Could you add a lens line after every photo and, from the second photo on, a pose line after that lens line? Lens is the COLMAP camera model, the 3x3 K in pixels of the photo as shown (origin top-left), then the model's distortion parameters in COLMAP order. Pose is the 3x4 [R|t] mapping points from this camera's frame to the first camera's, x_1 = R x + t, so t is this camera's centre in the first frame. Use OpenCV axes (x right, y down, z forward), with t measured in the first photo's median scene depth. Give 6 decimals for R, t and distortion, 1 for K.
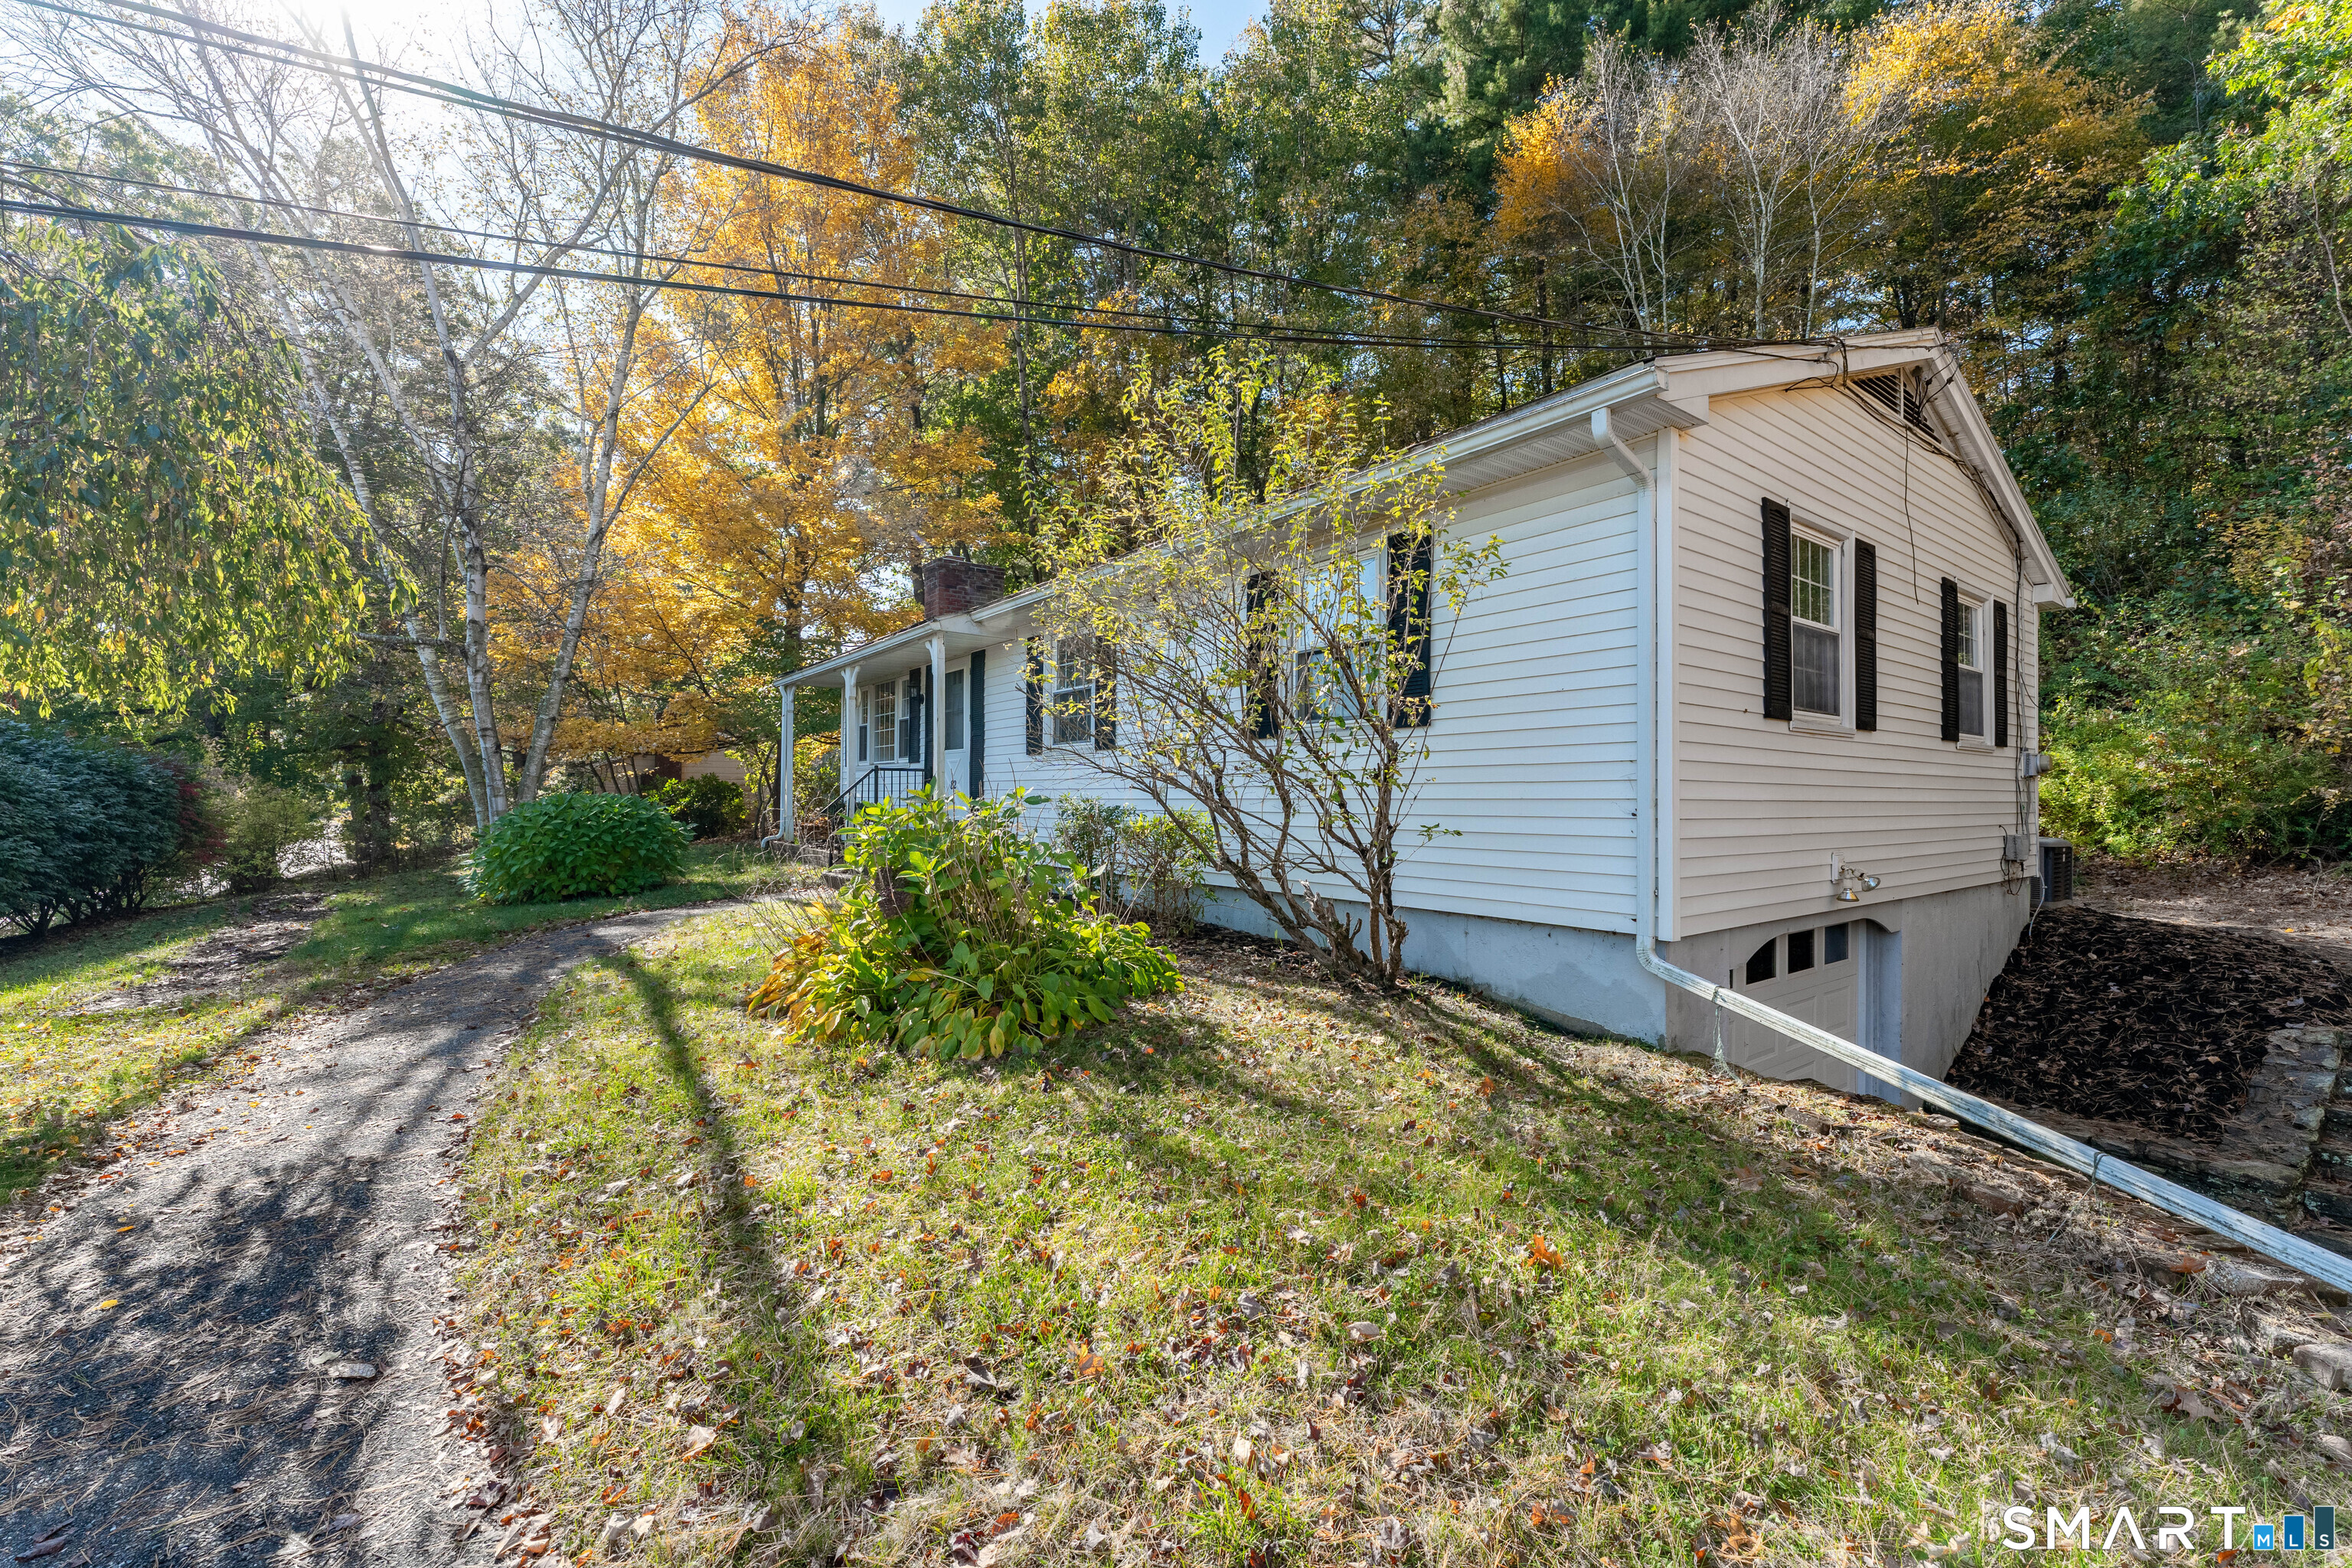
lens RADIAL K [[955.3, 0, 1169.1], [0, 955.3, 787.4], [0, 0, 1]] dist [-0.000126, -0.000542]
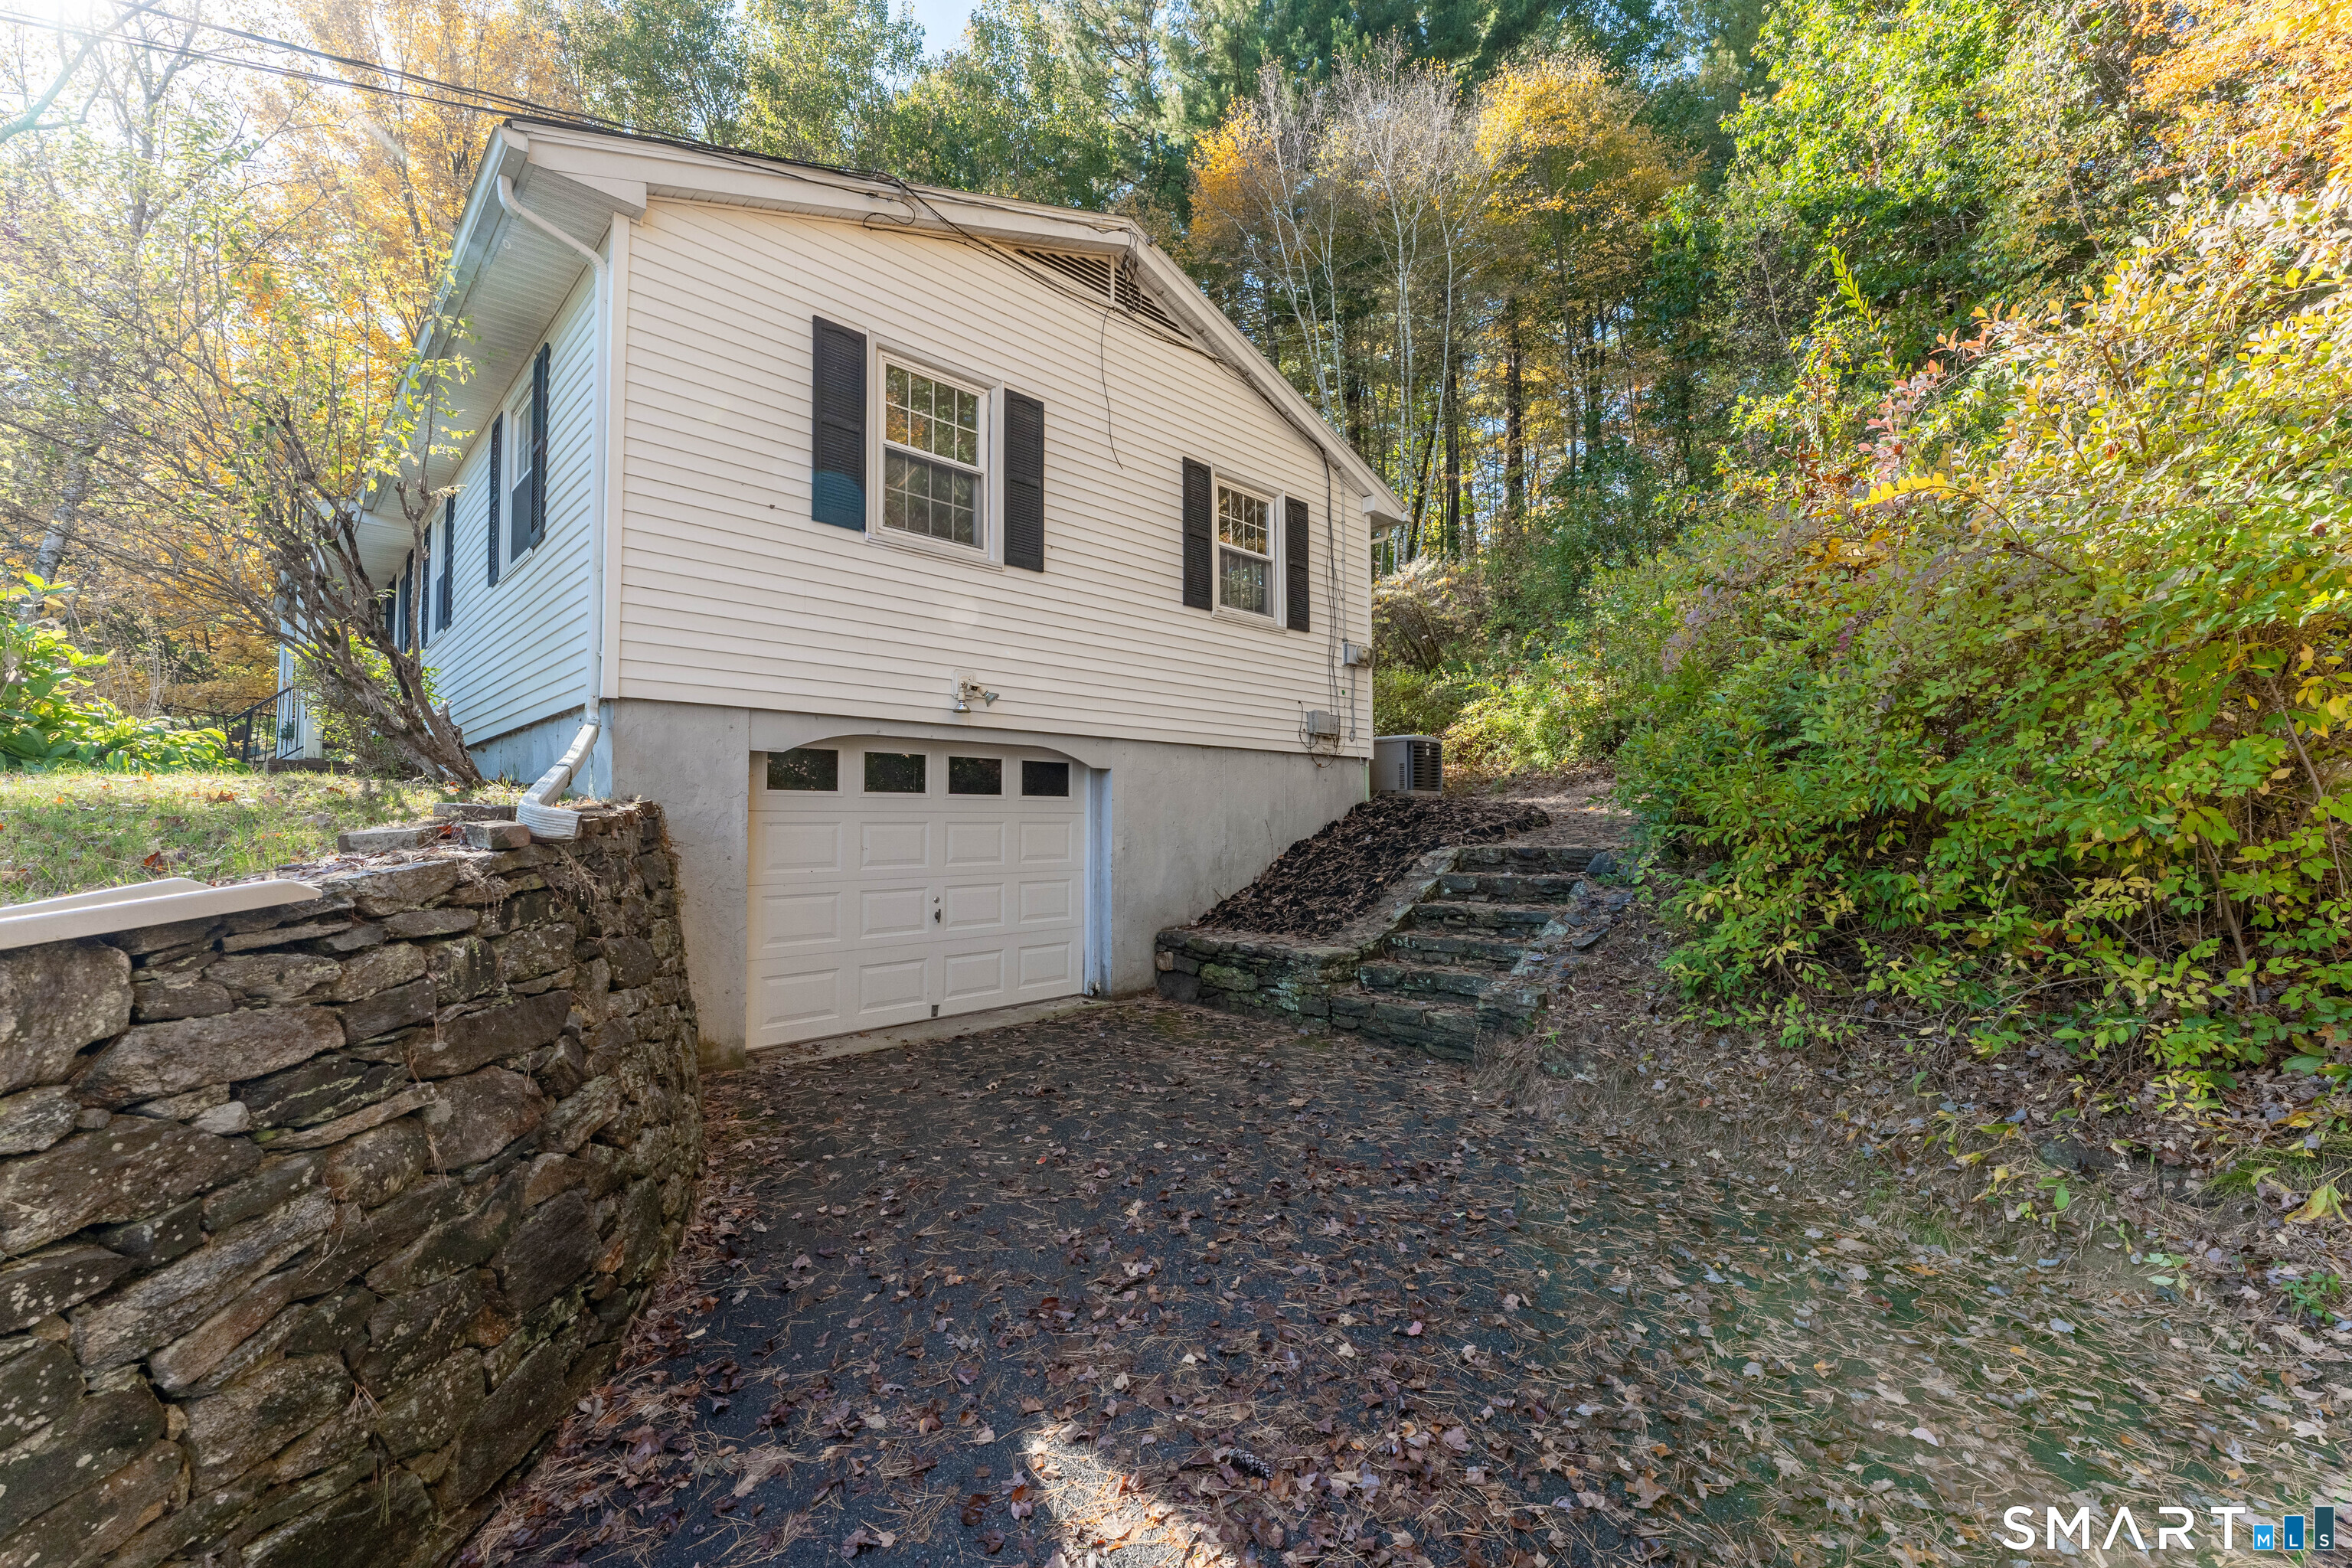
lens RADIAL K [[955.3, 0, 1170.7], [0, 955.3, 782.6], [0, 0, 1]] dist [-0.000126, -0.000542]
pose [[0.989415, -0.002764, 0.145086, 0.439207], [0.007218, 0.999518, -0.030182, 0.129033], [-0.144932, 0.030909, 0.988959, -0.049782]]
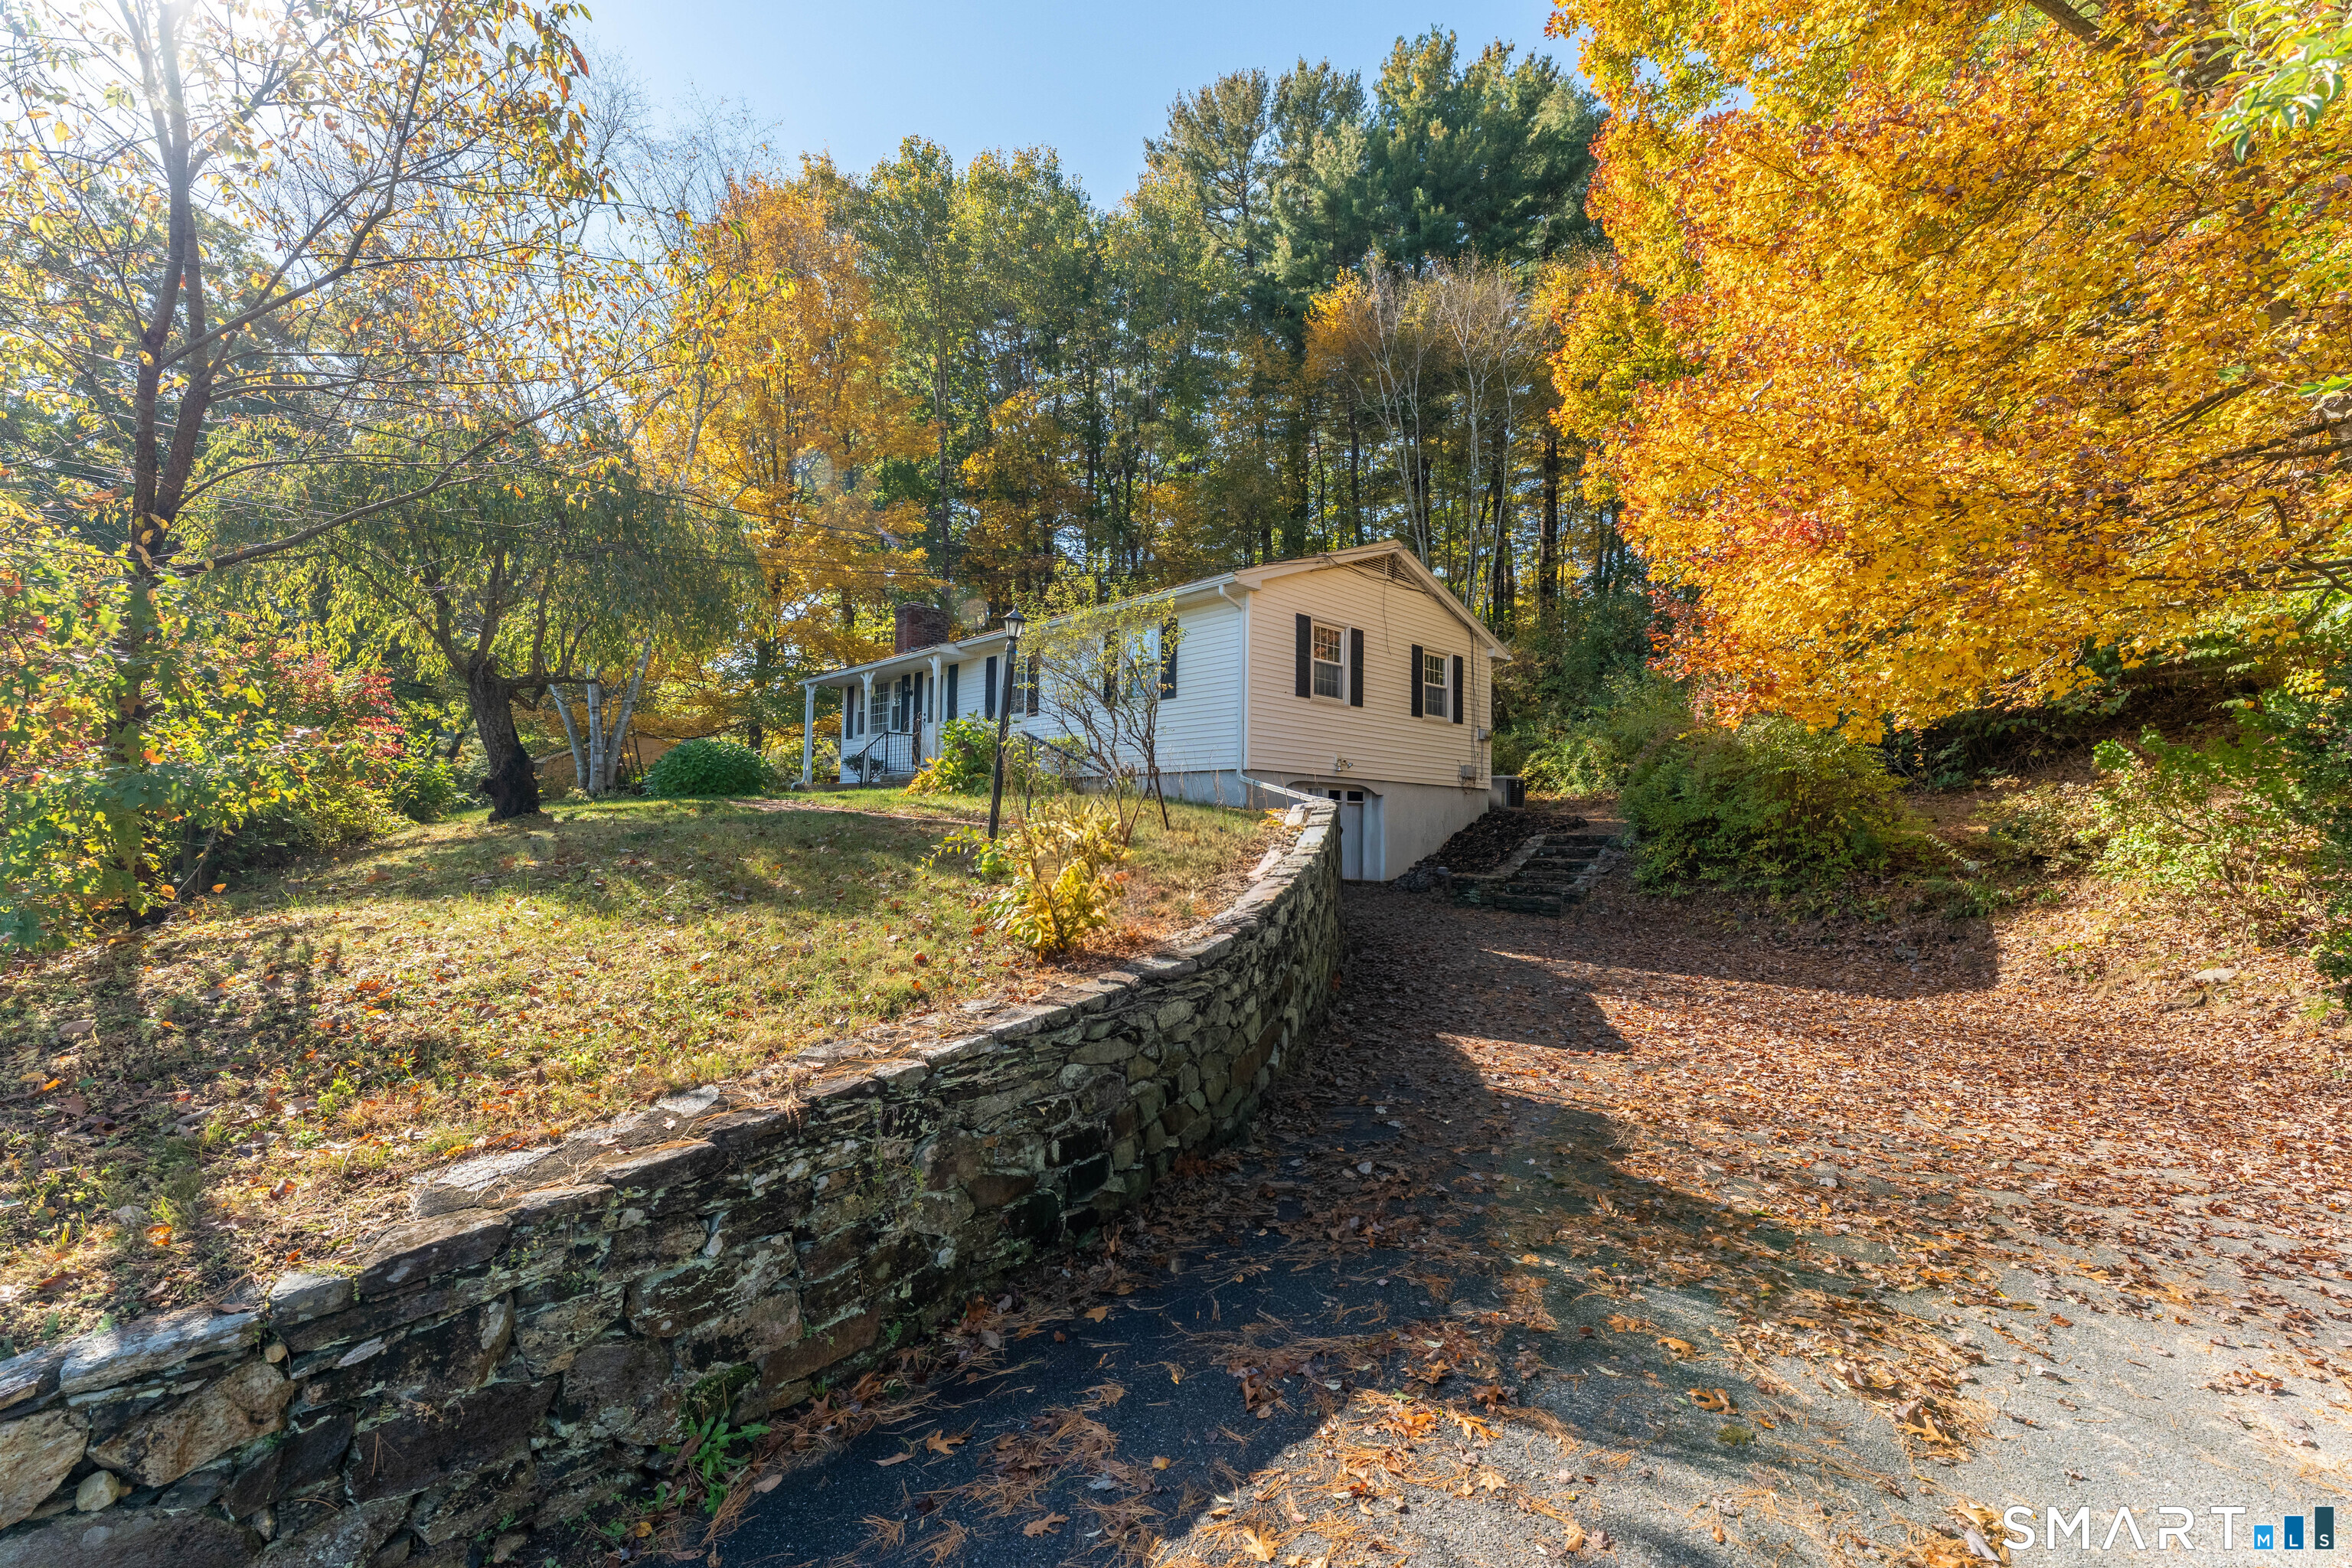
lens RADIAL K [[955.3, 0, 1173.2], [0, 955.3, 787.8], [0, 0, 1]] dist [-0.000126, -0.000542]
pose [[0.991278, 0.015928, 0.130820, -0.029321], [-0.011787, 0.999407, -0.032364, 0.138587], [-0.131258, 0.030540, 0.990878, -0.799922]]
